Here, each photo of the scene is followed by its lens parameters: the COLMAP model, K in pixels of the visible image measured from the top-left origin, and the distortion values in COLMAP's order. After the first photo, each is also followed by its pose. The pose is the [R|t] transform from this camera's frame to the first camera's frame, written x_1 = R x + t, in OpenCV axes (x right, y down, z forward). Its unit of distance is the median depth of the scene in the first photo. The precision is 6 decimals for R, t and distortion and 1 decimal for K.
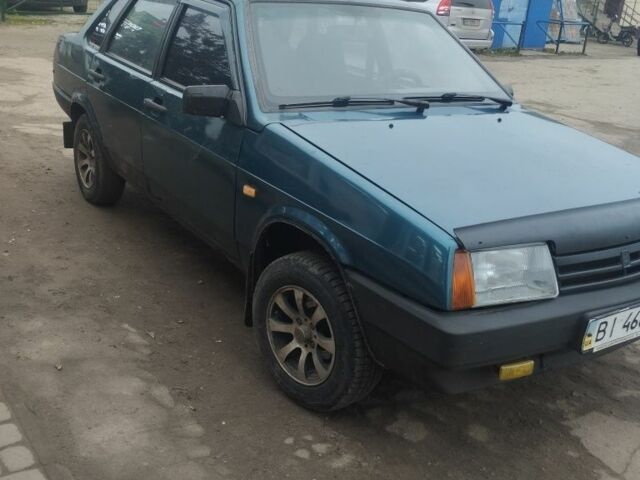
lens RADIAL K [[712.4, 0, 330.0], [0, 712.4, 238.6], [0, 0, 1]] dist [0.055296, 0.009344]
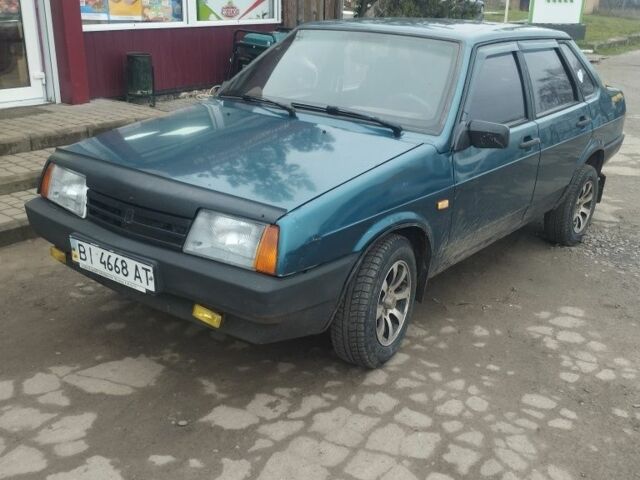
lens RADIAL K [[711.9, 0, 320.0], [0, 711.9, 240.0], [0, 0, 1]] dist [0.047700, -0.012427]
pose [[0.309192, 0.244289, -0.919088, 1.574142], [-0.337799, 0.931633, 0.133984, -0.198103], [0.888984, 0.269040, 0.370574, 0.822201]]
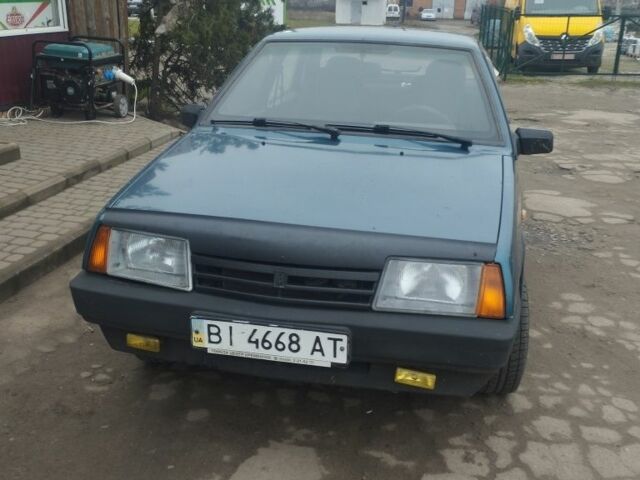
lens RADIAL K [[711.9, 0, 320.0], [0, 711.9, 240.0], [0, 0, 1]] dist [0.047700, -0.012427]
pose [[0.690291, 0.167235, -0.703939, 1.097412], [-0.224300, 0.974452, 0.011550, -0.047441], [0.687886, 0.149921, 0.710166, 0.318179]]
